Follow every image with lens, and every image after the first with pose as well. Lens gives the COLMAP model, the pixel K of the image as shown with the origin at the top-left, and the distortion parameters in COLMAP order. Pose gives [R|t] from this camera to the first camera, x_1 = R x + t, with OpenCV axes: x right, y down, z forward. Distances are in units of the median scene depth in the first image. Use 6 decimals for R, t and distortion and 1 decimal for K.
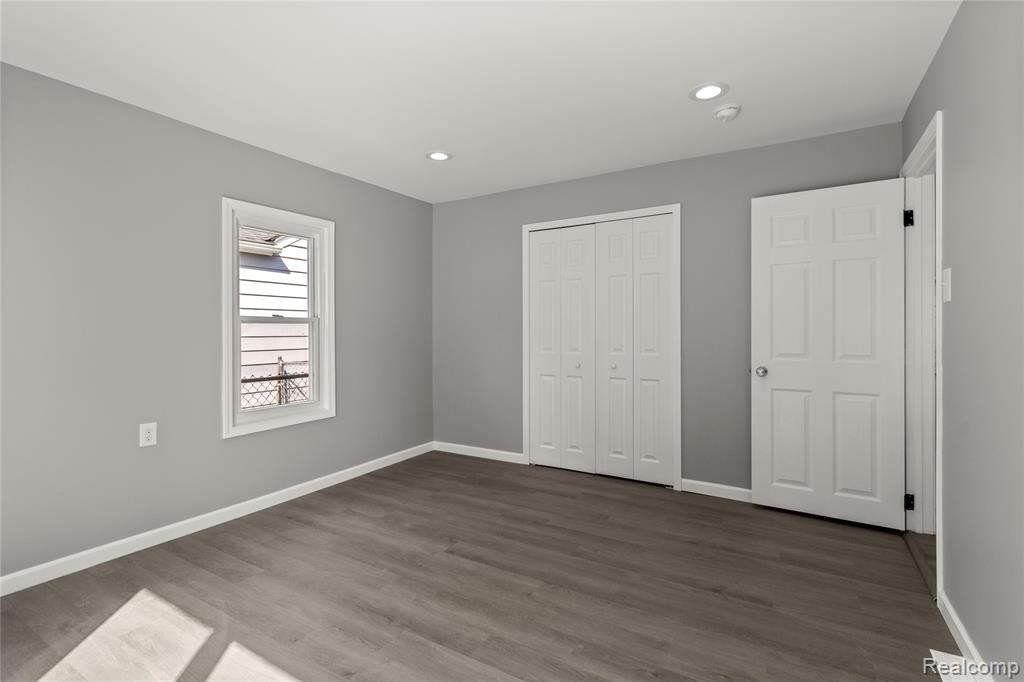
lens RADIAL K [[471.9, 0, 512.0], [0, 471.9, 341.0], [0, 0, 1]] dist [0.000068, -0.000041]
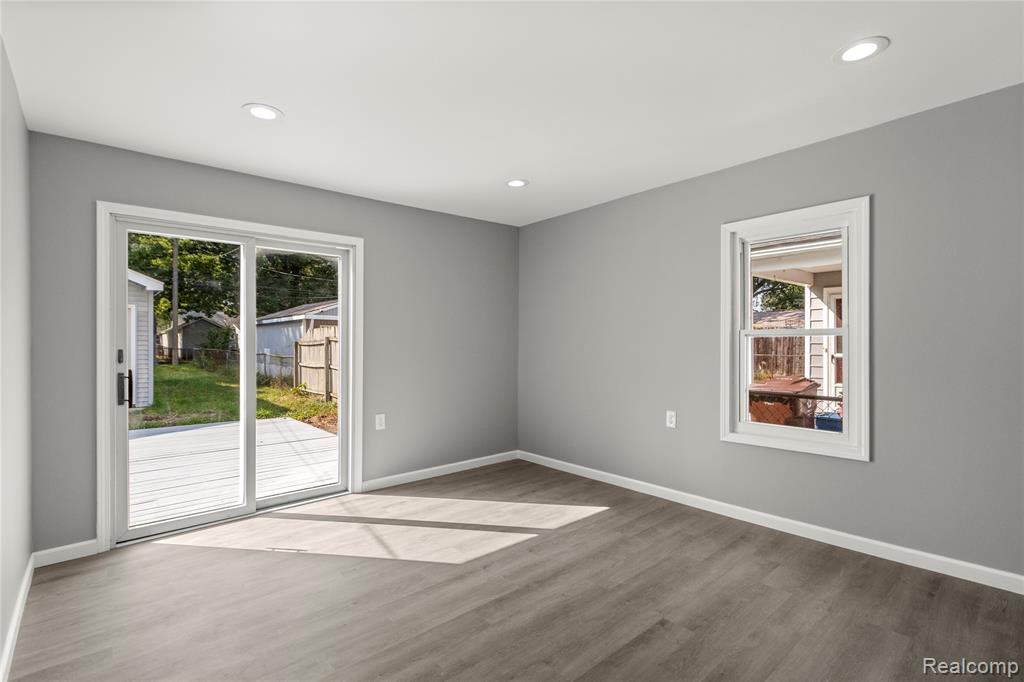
lens RADIAL K [[481.1, 0, 504.0], [0, 481.1, 341.2], [0, 0, 1]] dist [0.000515, -0.000793]
pose [[-0.321997, 0.004889, -0.946728, 0.737143], [-0.013083, 0.999868, 0.009613, -0.037764], [0.946650, 0.015481, -0.321891, 1.009305]]
